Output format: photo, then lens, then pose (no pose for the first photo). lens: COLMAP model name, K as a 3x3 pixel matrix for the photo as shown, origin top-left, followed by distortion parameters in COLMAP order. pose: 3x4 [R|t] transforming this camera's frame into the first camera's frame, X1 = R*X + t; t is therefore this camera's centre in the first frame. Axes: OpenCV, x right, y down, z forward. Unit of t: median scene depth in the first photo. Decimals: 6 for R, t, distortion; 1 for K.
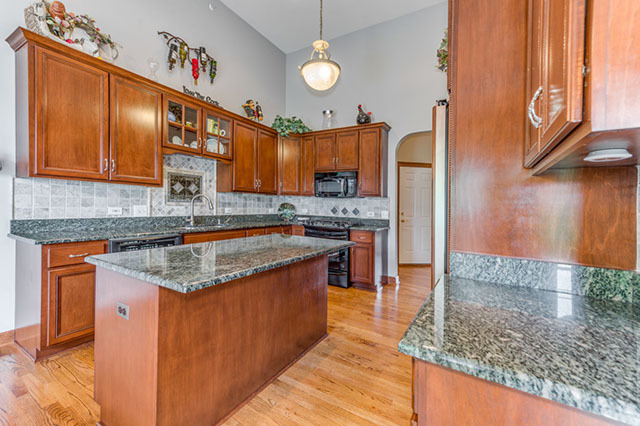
lens RADIAL K [[269.1, 0, 330.1], [0, 269.1, 204.7], [0, 0, 1]] dist [0.002971, 0.000177]
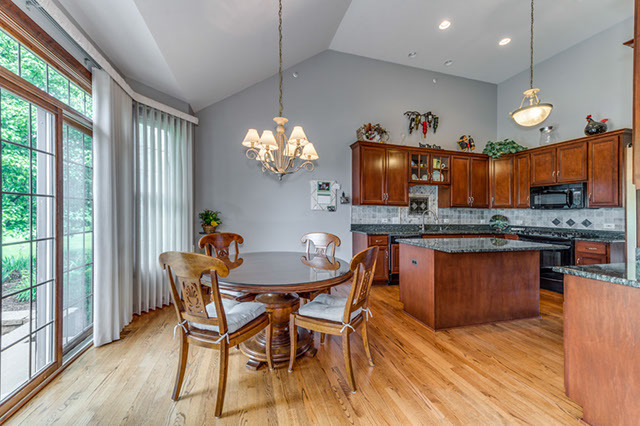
lens RADIAL K [[253.2, 0, 317.0], [0, 253.2, 215.1], [0, 0, 1]] dist [0.017270, -0.001262]
pose [[0.713796, -0.010627, -0.700273, 0.064728], [0.006098, 0.999941, -0.008958, -0.000694], [0.700327, 0.002123, 0.713819, -0.434693]]
